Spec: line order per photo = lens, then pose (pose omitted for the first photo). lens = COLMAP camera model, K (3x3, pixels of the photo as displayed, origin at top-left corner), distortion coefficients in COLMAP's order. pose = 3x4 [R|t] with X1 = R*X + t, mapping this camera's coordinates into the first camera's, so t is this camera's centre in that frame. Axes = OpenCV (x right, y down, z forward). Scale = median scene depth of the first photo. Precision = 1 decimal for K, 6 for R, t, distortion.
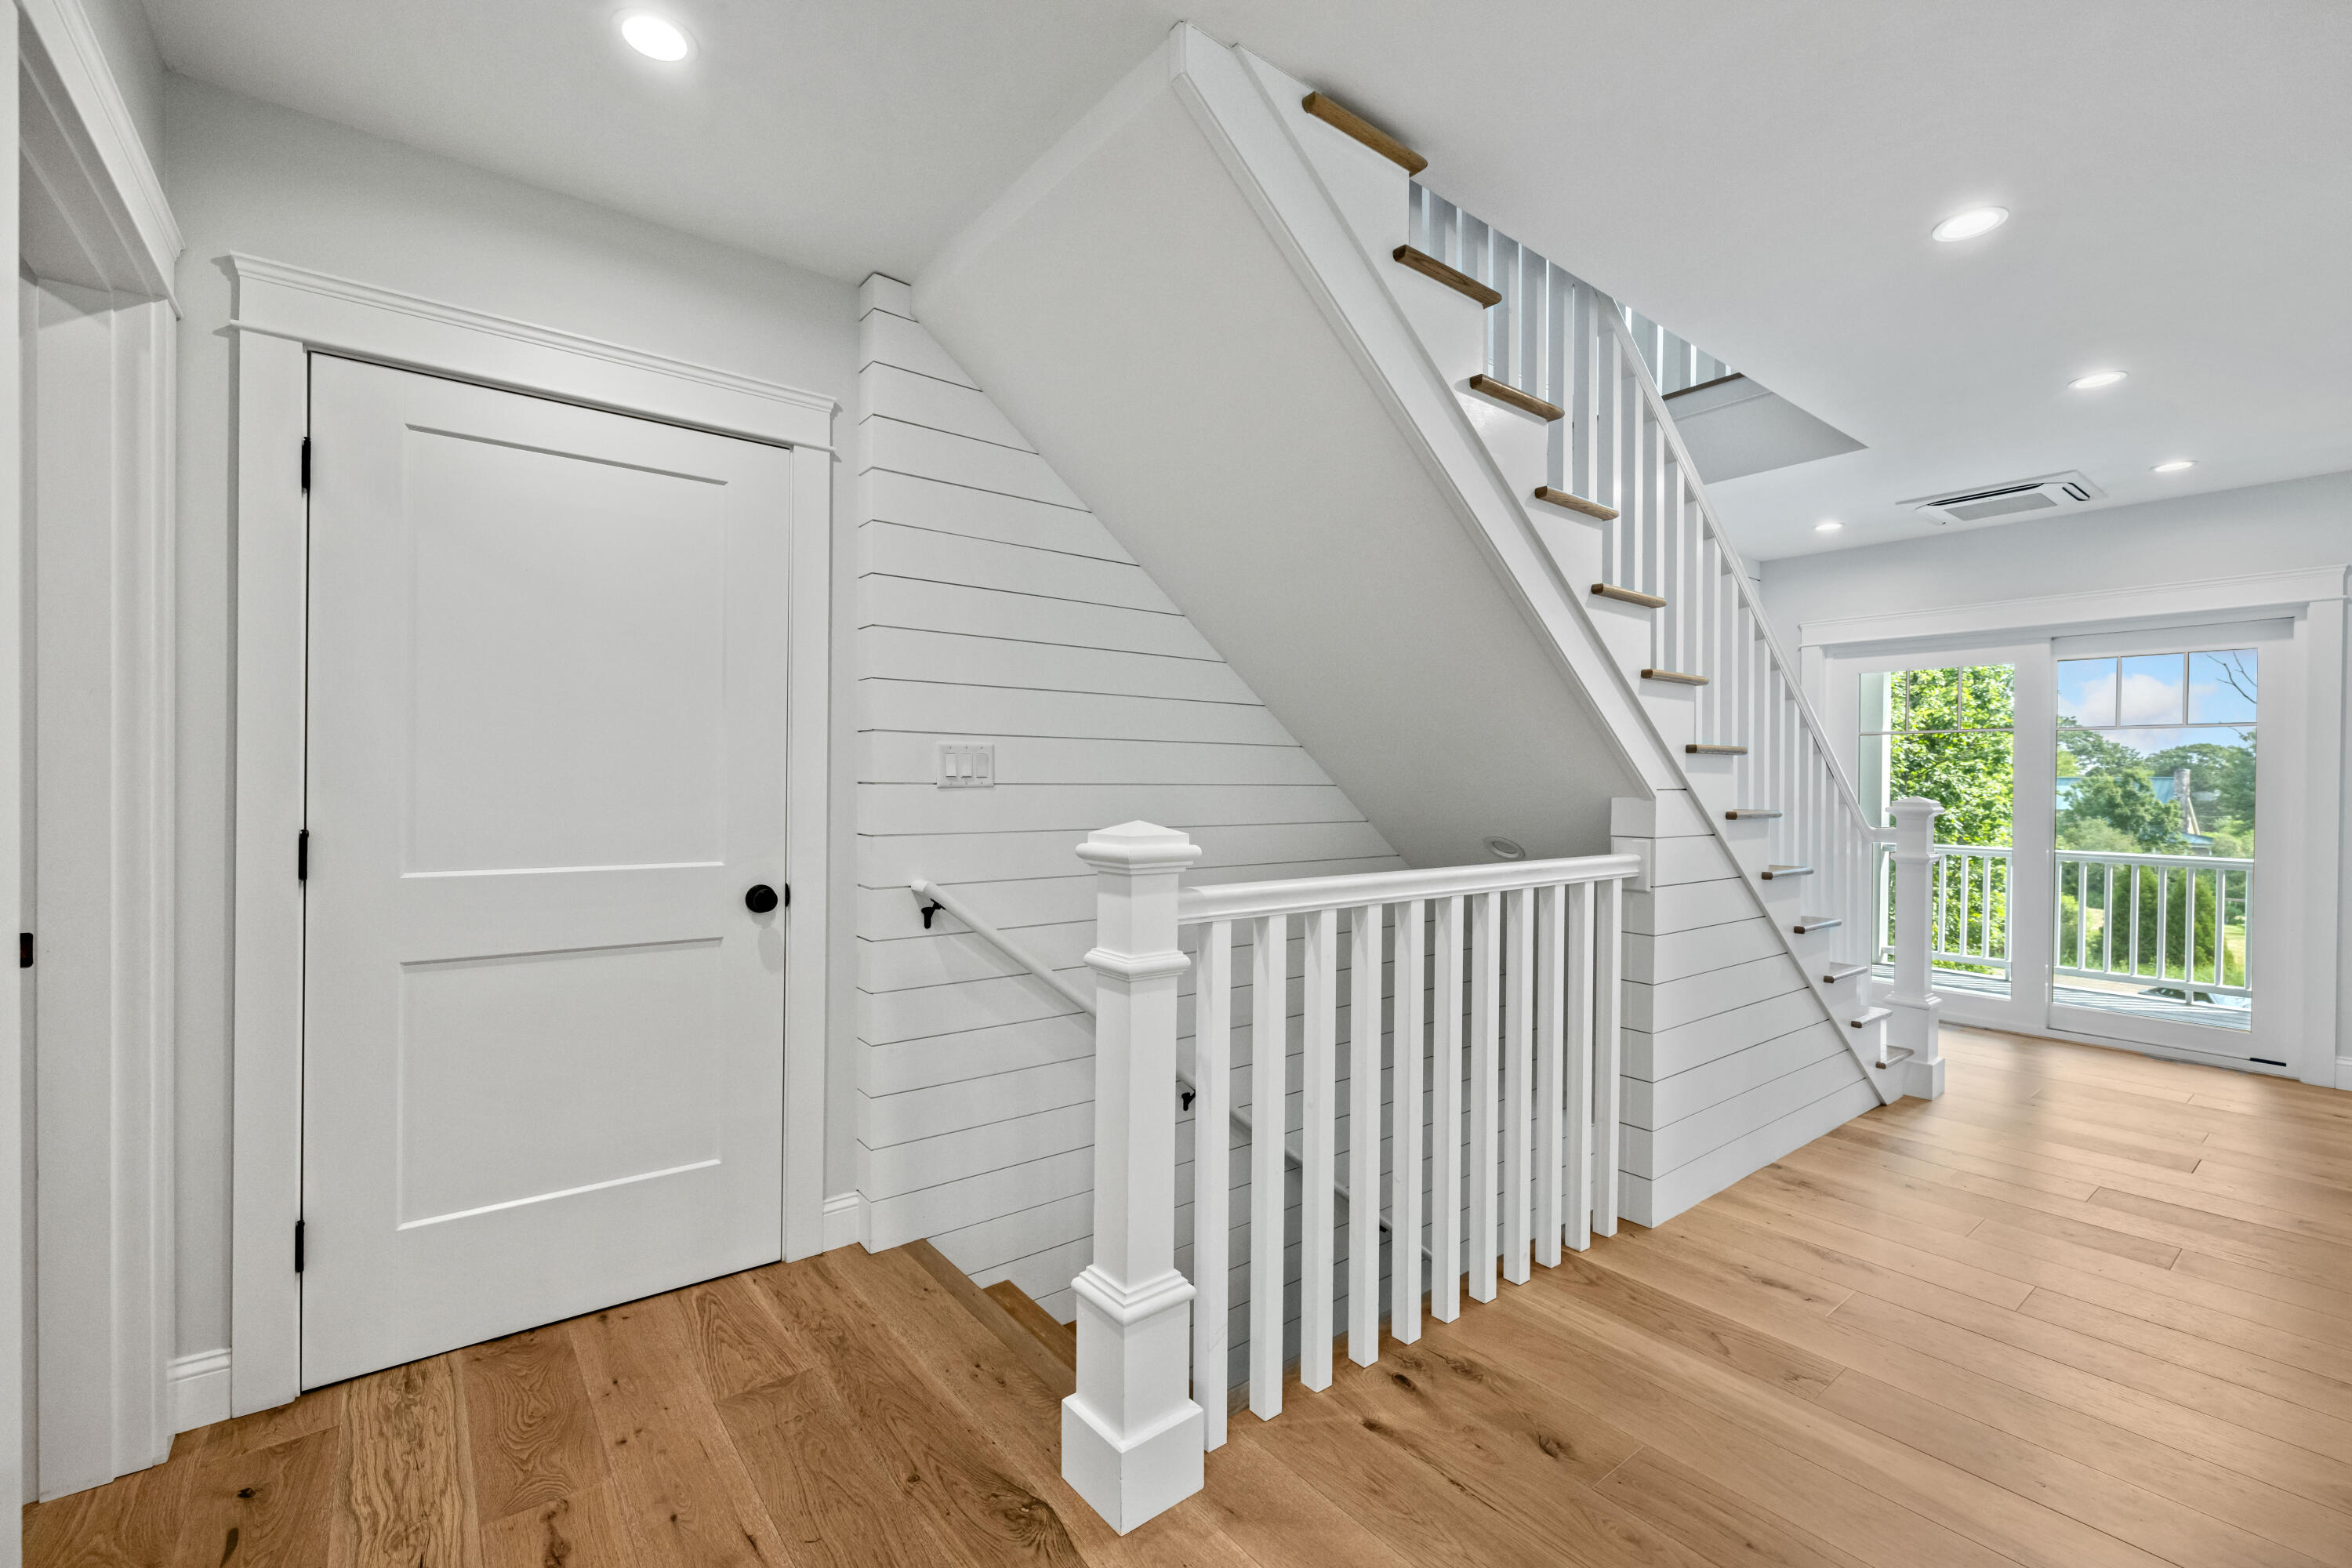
lens RADIAL K [[992.8, 0, 1154.5], [0, 992.8, 789.9], [0, 0, 1]] dist [-0.003555, 0.001190]
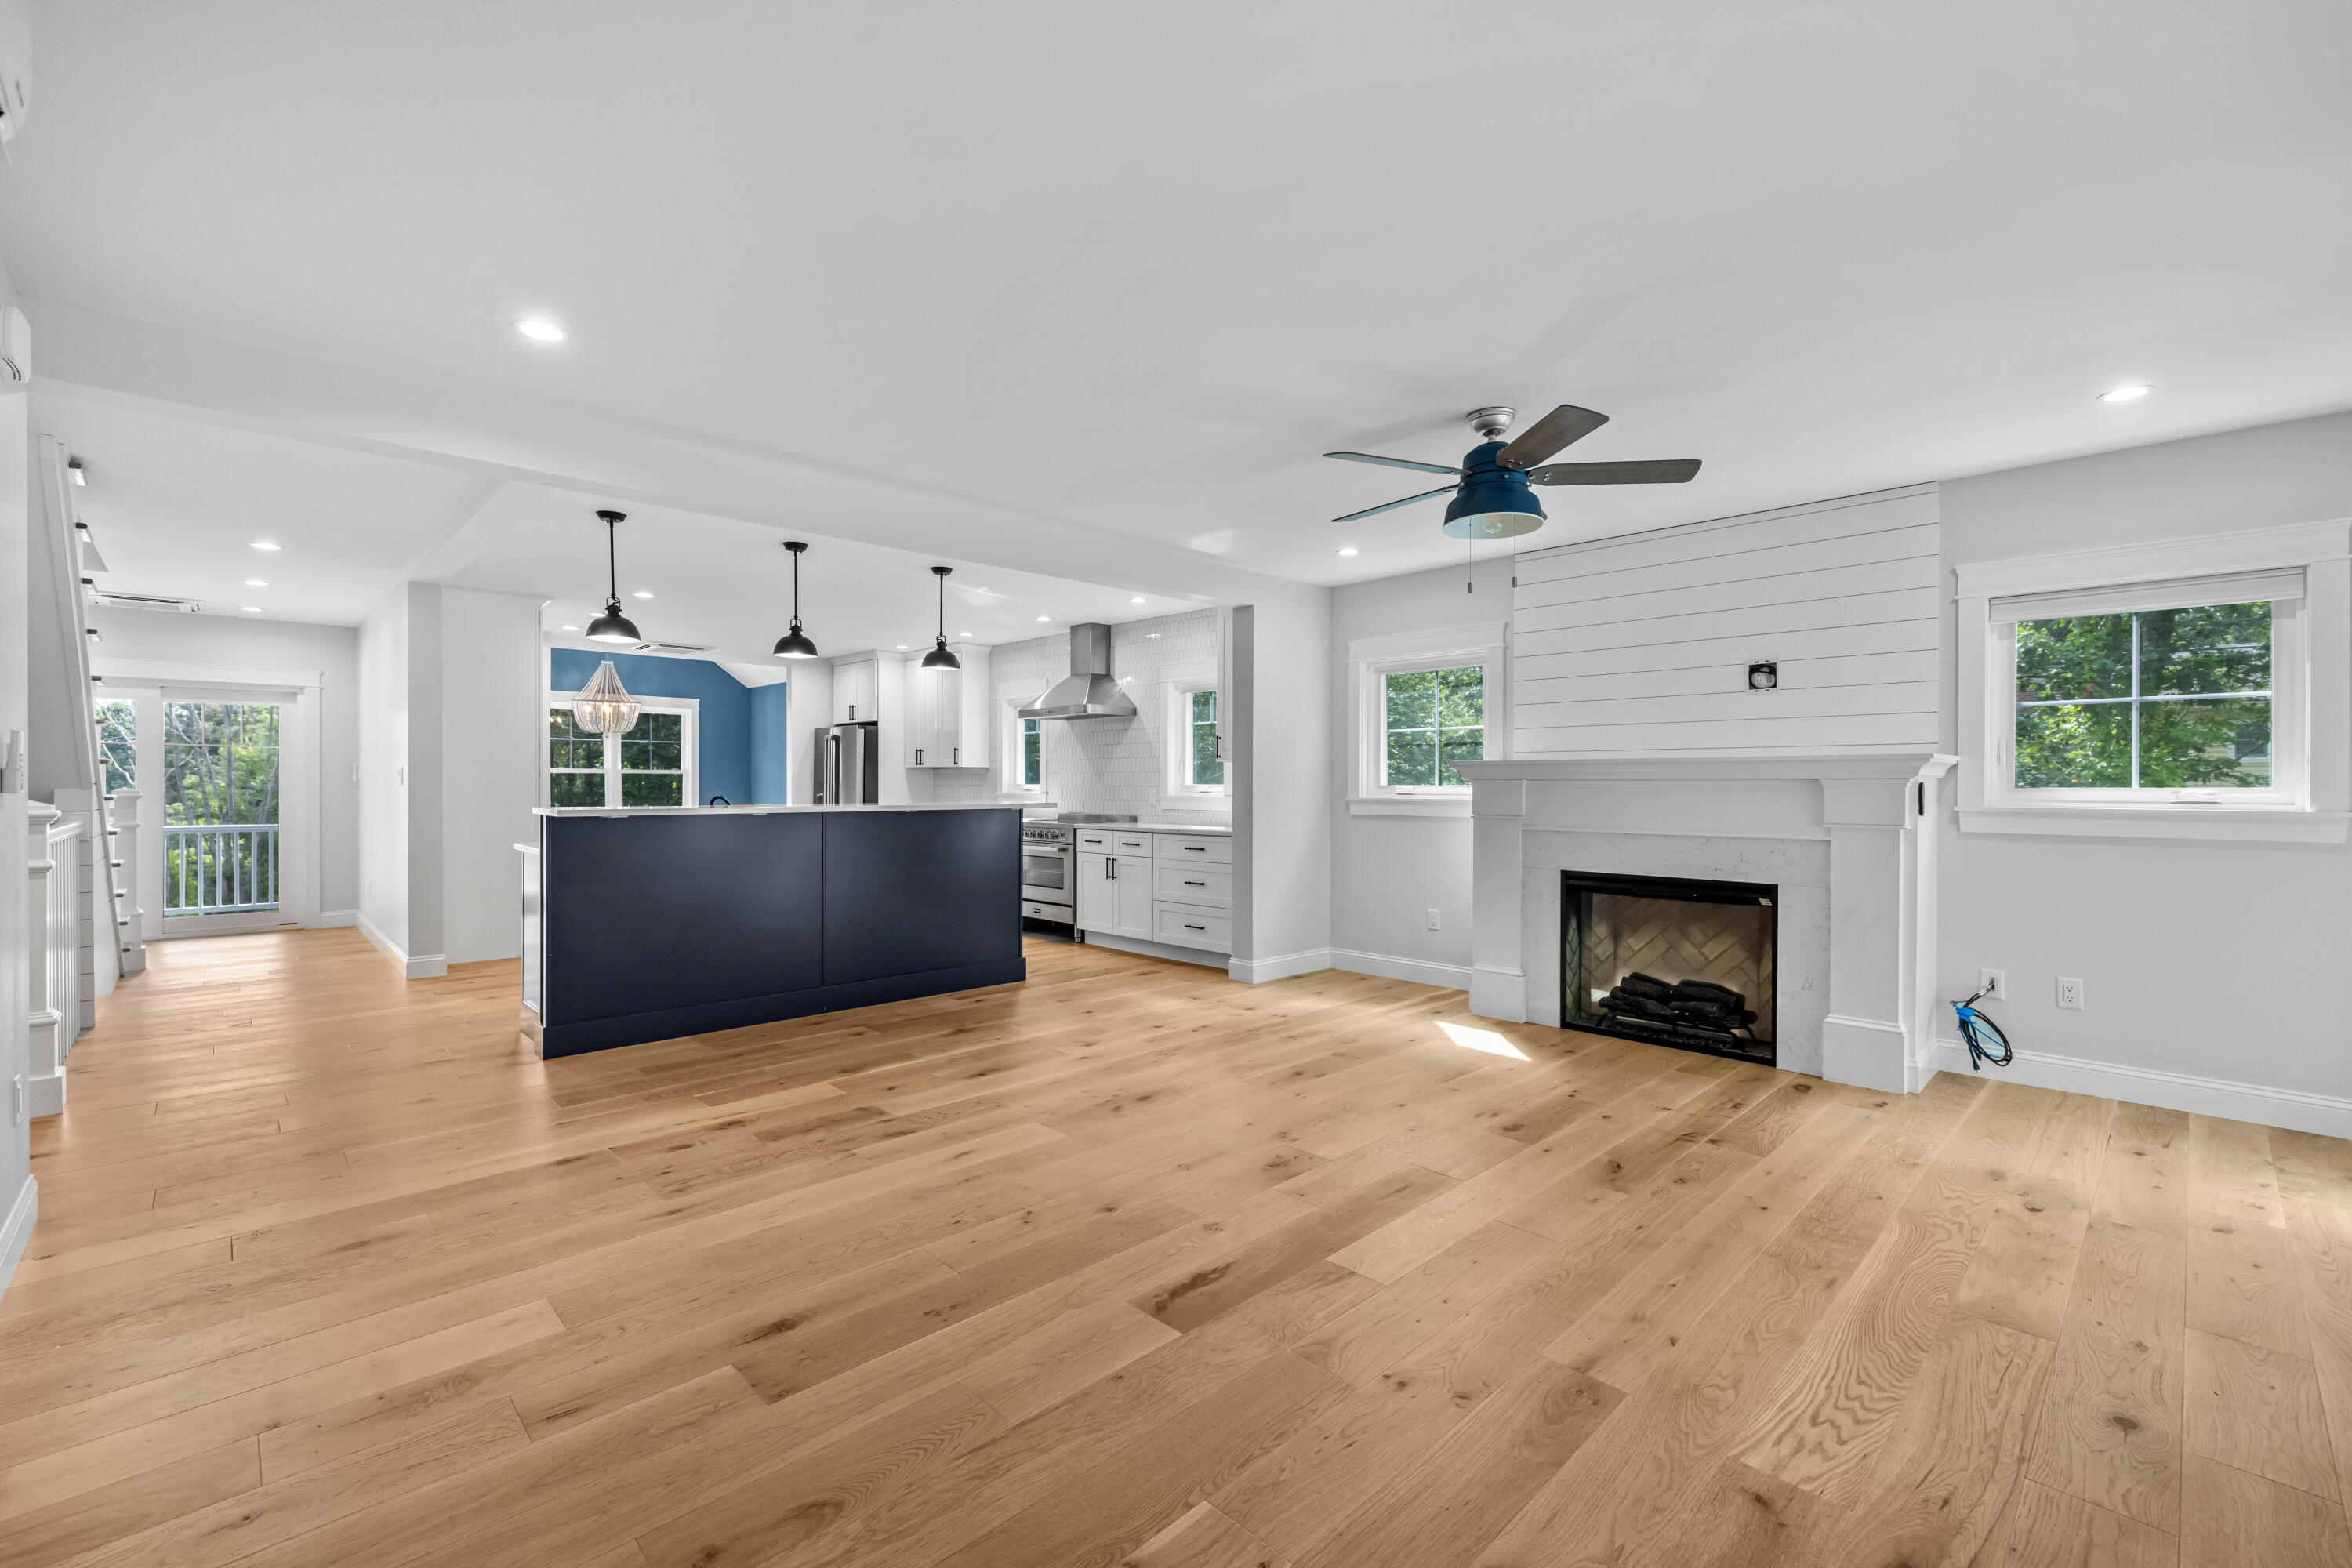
lens RADIAL K [[992.8, 0, 1182.7], [0, 992.8, 786.3], [0, 0, 1]] dist [-0.003555, 0.001190]
pose [[-0.121665, -0.012449, 0.992493, -1.685063], [0.007476, 0.999881, 0.013458, -0.004985], [-0.992543, 0.009057, -0.121558, -0.833576]]
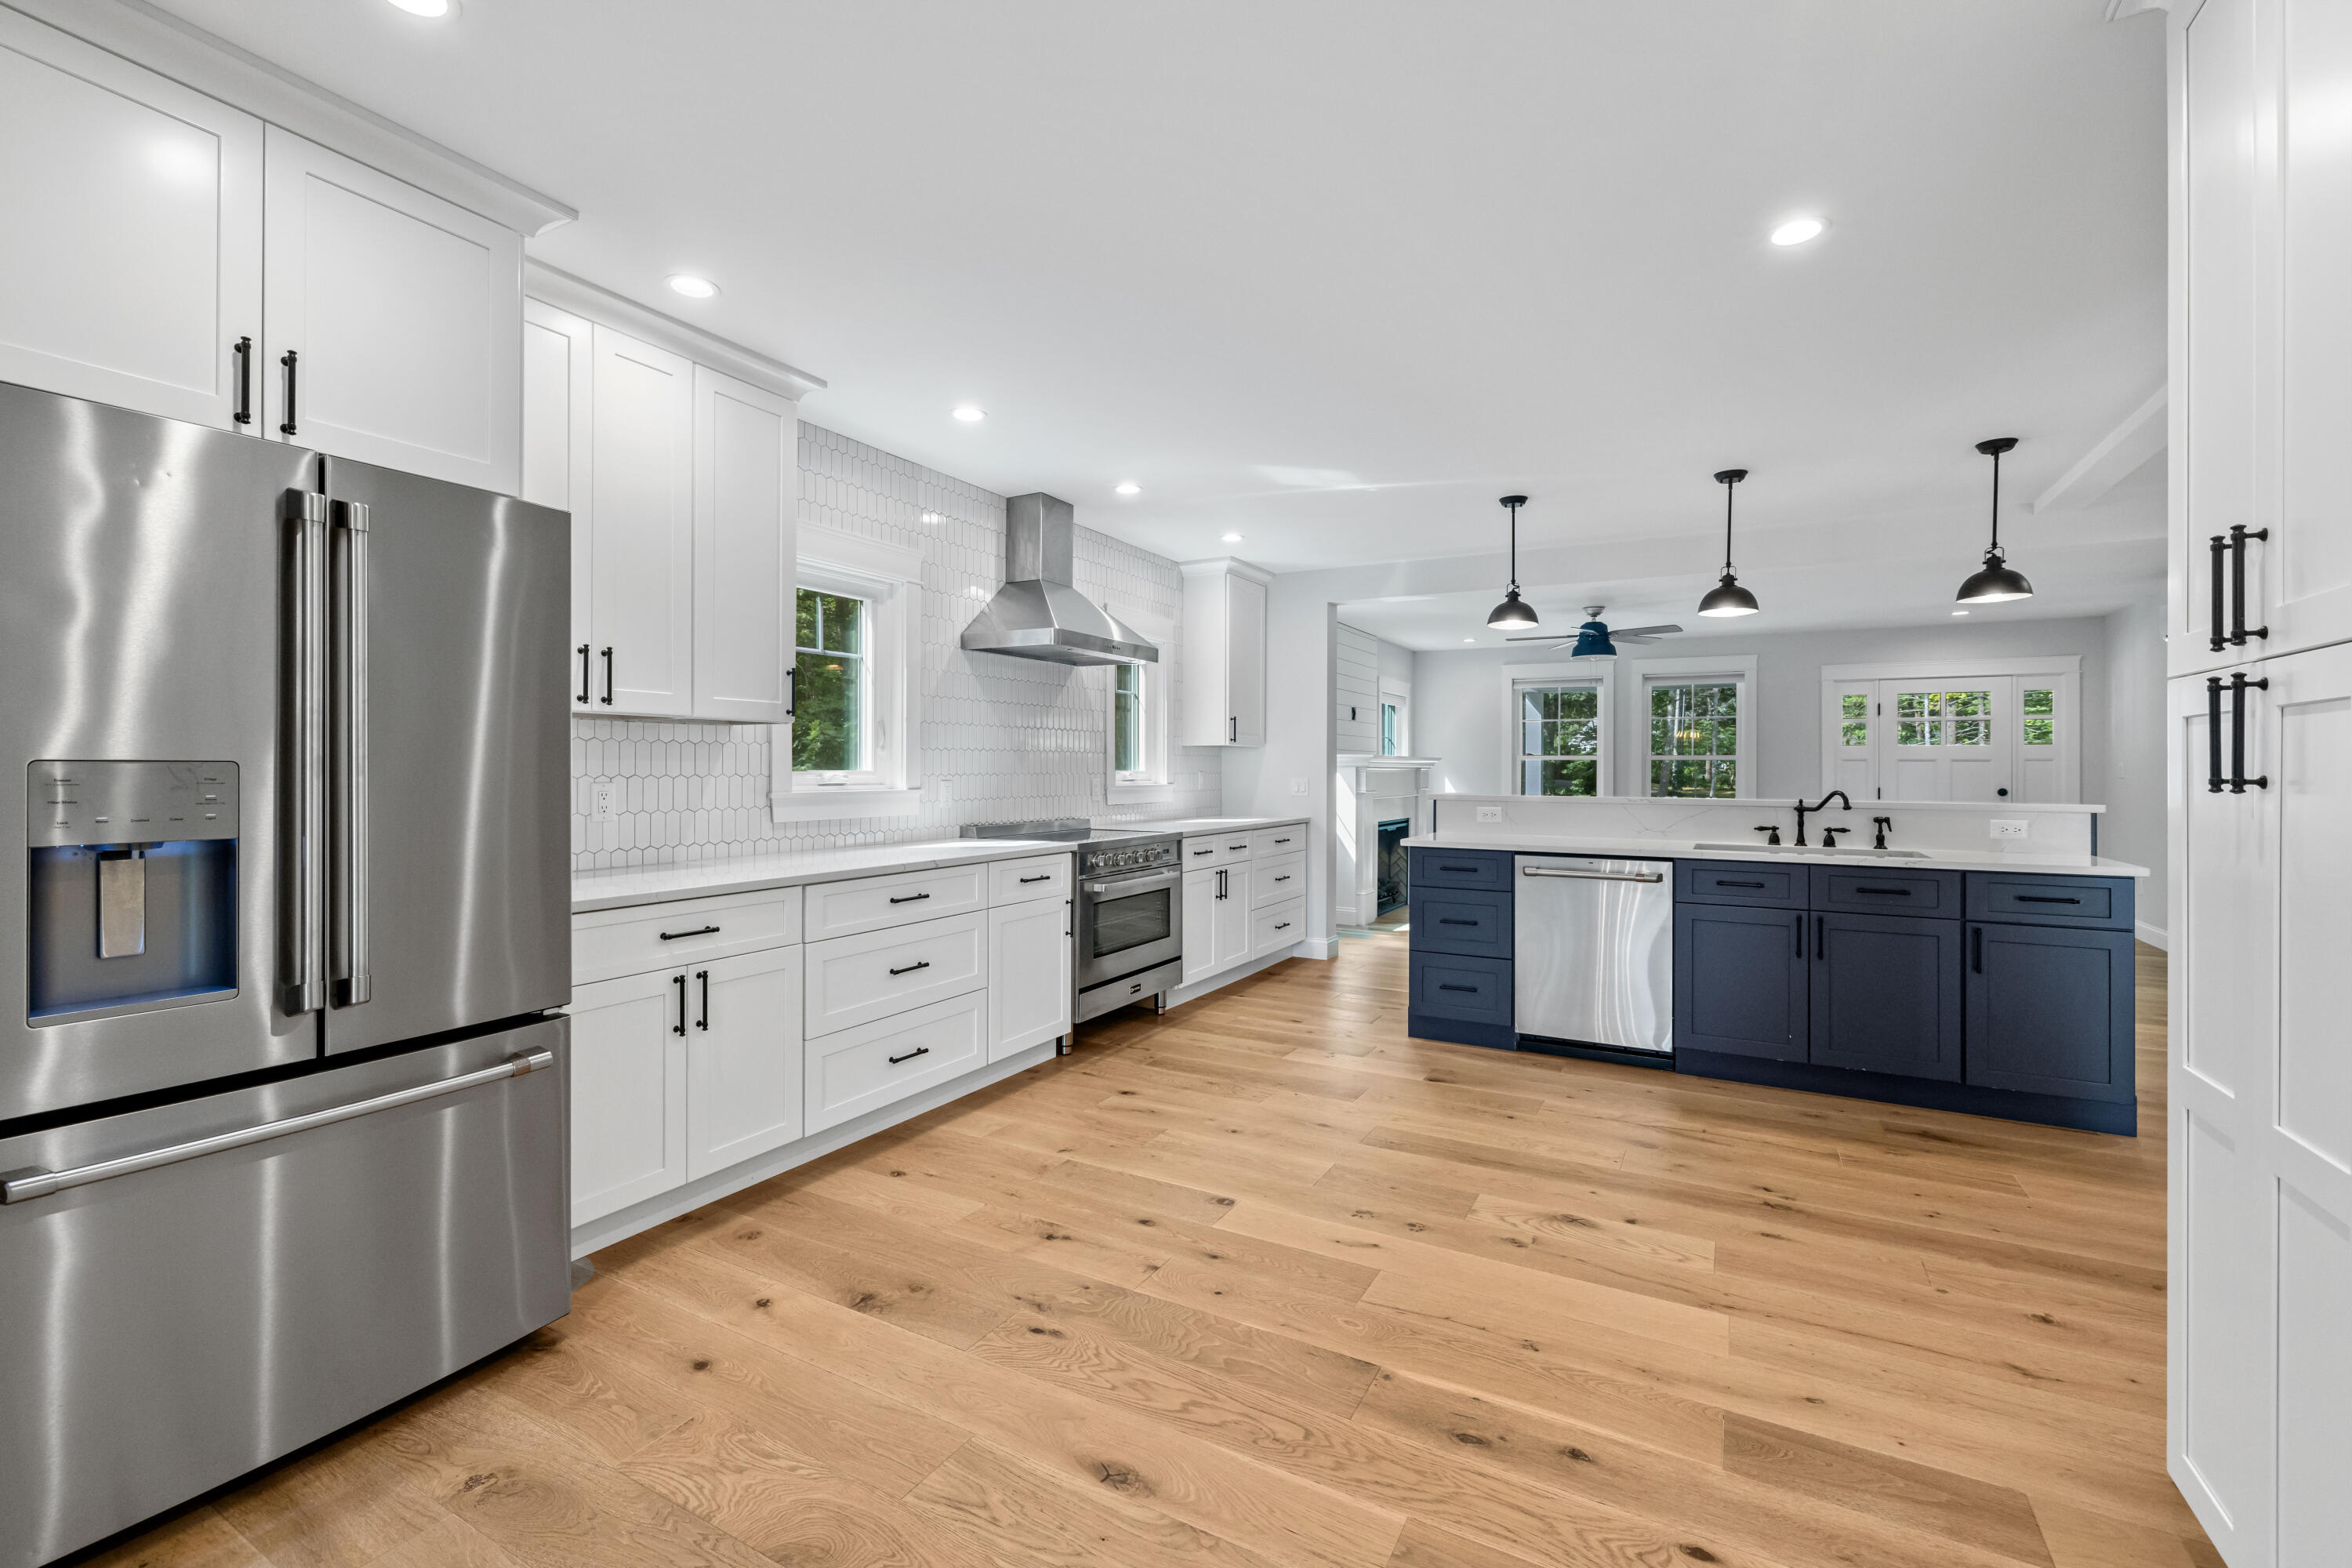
lens RADIAL K [[992.8, 0, 1172.2], [0, 992.8, 763.2], [0, 0, 1]] dist [-0.003555, 0.001190]
pose [[-0.920543, -0.016303, -0.390301, 2.184729], [-0.018101, 0.999836, 0.000931, 0.008098], [0.390222, 0.007922, -0.920687, 0.971946]]
